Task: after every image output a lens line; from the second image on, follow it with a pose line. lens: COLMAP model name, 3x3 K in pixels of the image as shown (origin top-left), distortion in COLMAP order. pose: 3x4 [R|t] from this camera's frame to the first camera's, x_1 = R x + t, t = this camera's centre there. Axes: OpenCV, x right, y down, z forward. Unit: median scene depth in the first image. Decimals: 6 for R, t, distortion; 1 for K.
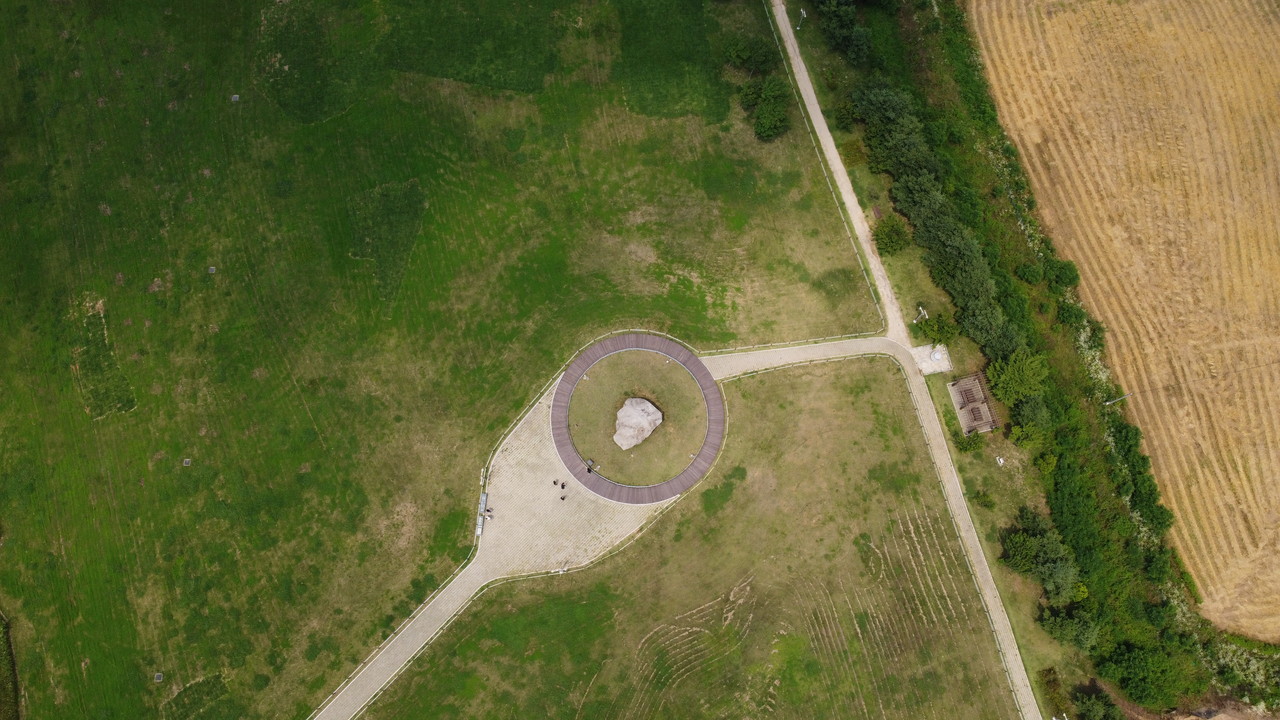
lens RADIAL K [[953.3, 0, 639.0], [0, 953.3, 362.3], [0, 0, 1]] dist [-0.002689, 0.013866]
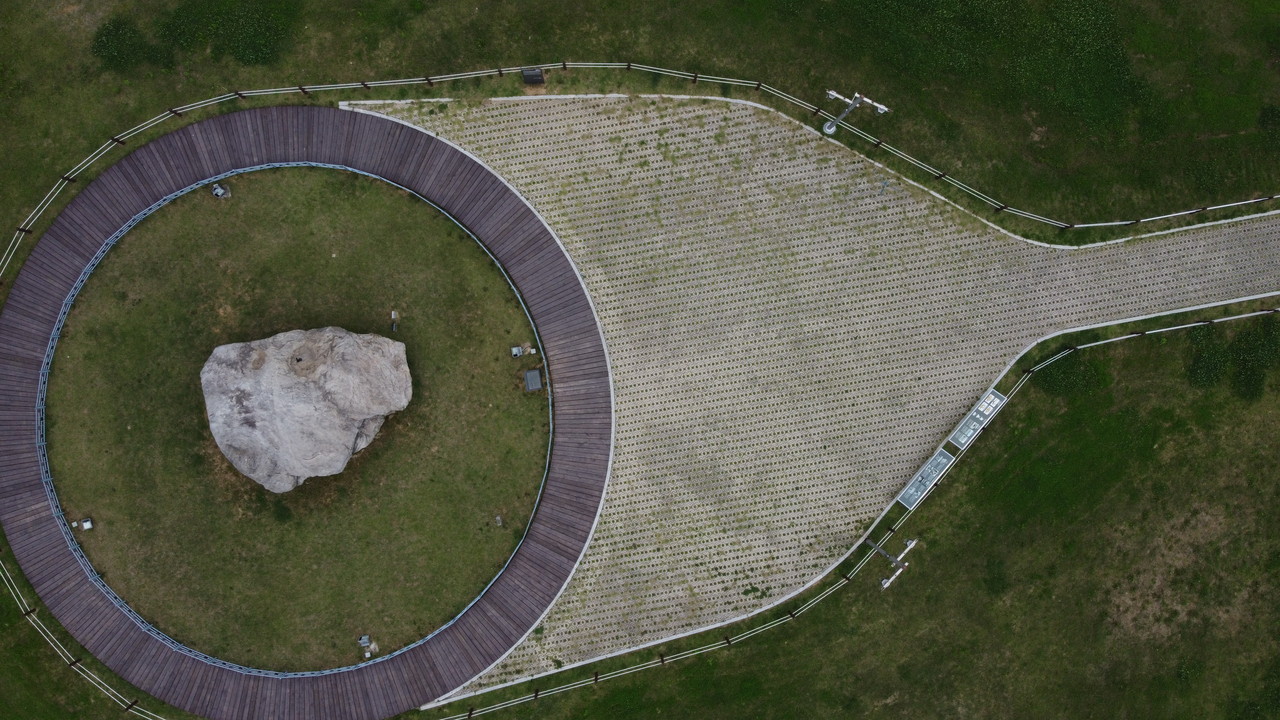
lens RADIAL K [[953.3, 0, 642.6], [0, 953.3, 361.8], [0, 0, 1]] dist [-0.002689, 0.013866]
pose [[-0.815715, -0.577409, -0.034745, -0.065199], [0.553114, -0.796156, 0.245358, 0.059502], [-0.169334, 0.180925, 0.968810, 0.729644]]
